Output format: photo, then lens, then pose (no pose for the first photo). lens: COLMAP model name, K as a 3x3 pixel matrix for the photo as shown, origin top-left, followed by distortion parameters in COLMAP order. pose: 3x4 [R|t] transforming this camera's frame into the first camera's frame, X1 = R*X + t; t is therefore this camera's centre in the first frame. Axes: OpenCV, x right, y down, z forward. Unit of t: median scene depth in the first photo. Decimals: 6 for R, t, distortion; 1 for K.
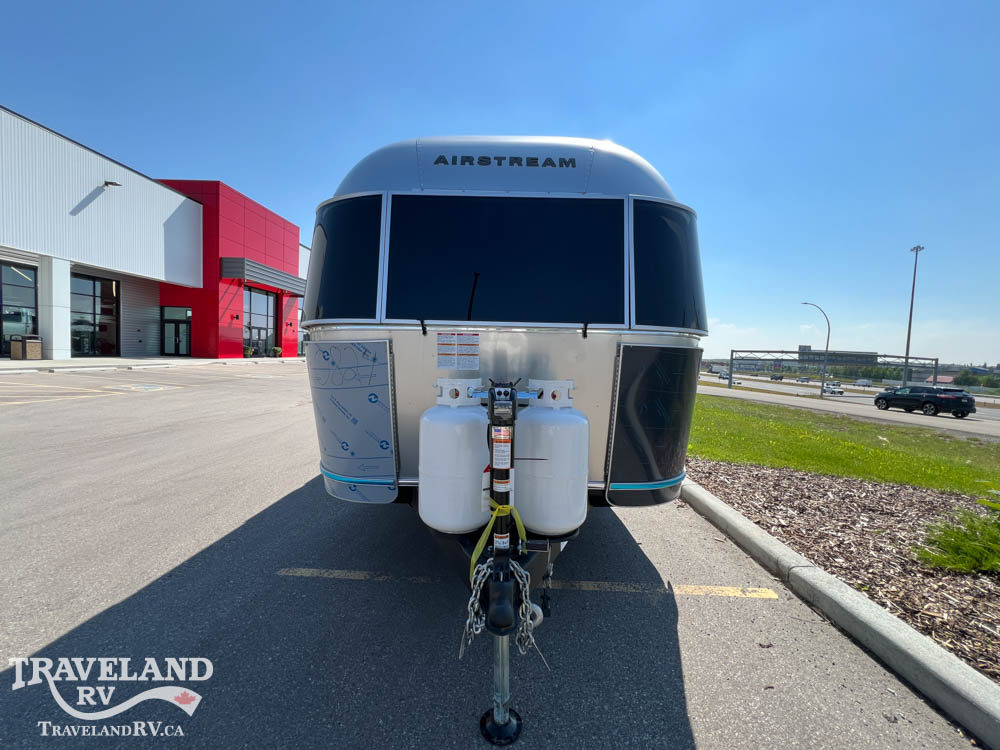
lens RADIAL K [[404.5, 0, 498.7], [0, 404.5, 370.5], [0, 0, 1]] dist [-0.002117, 0.000052]
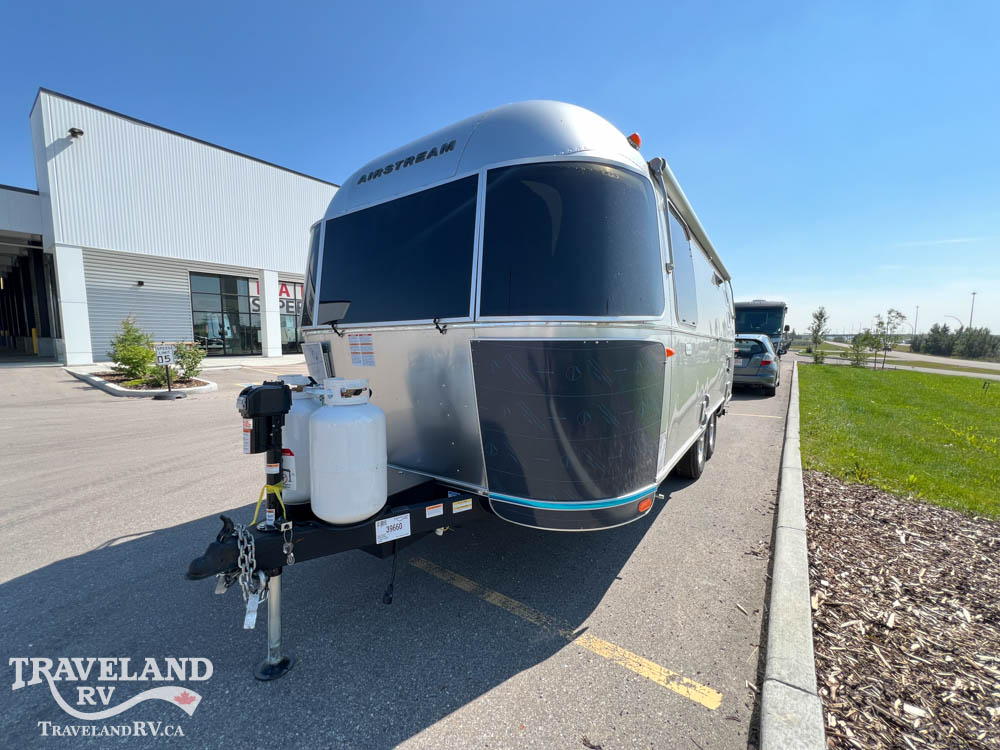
lens RADIAL K [[398.8, 0, 498.6], [0, 398.8, 374.0], [0, 0, 1]] dist [-0.000222, 0.000198]
pose [[0.826506, 0.017742, -0.562649, 0.744066], [0.002500, 0.999378, 0.035185, -0.016654], [0.562923, -0.030487, 0.825947, 0.262262]]
